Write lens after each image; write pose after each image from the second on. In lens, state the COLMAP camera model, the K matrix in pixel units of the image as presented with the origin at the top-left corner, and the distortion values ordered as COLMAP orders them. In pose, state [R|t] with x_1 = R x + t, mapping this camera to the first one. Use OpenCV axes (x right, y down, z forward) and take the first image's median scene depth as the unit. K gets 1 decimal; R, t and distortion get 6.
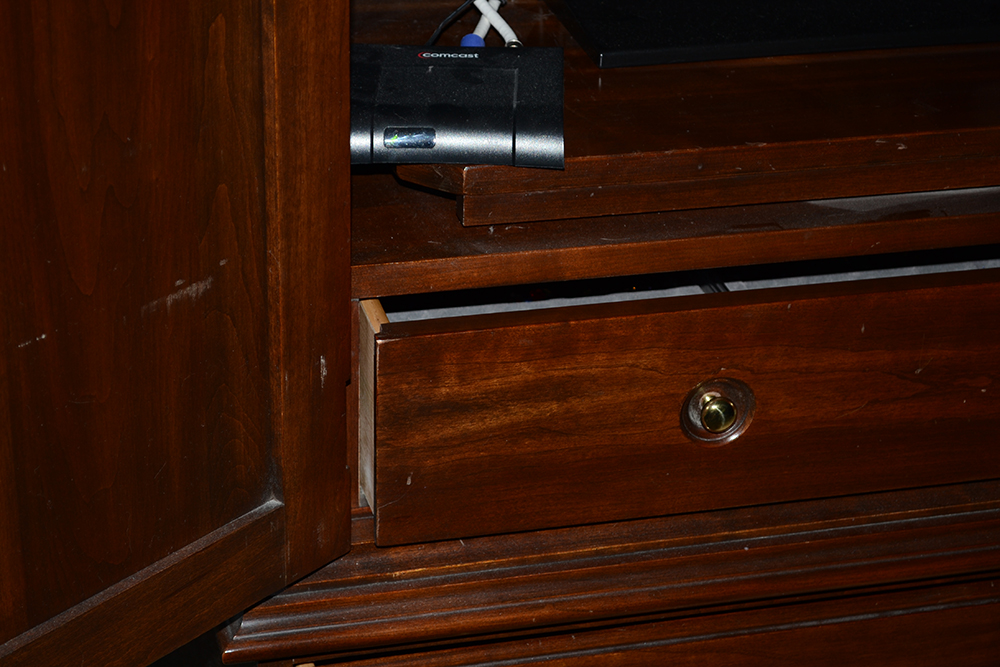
lens RADIAL K [[2276.0, 0, 500.0], [0, 2276.0, 333.4], [0, 0, 1]] dist [0.037843, 0.000000]
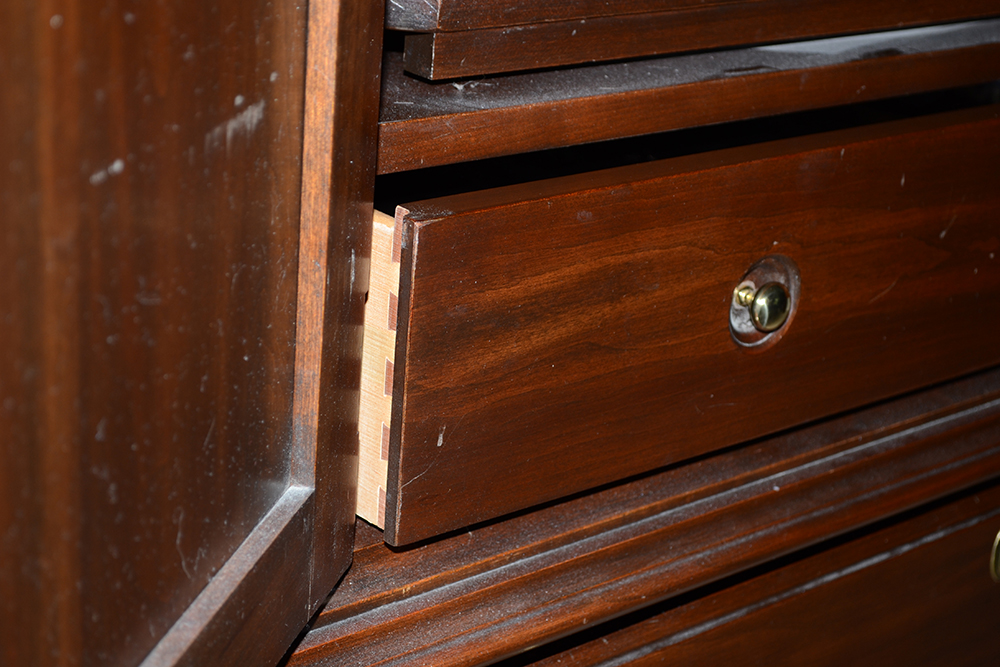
lens RADIAL K [[1951.1, 0, 498.8], [0, 1951.1, 335.1], [0, 0, 1]] dist [-0.004271, 0.000000]
pose [[0.903531, -0.117013, 0.412237, -0.258772], [0.147951, 0.988023, -0.043825, 0.061280], [-0.402172, 0.100588, 0.910022, 0.453745]]
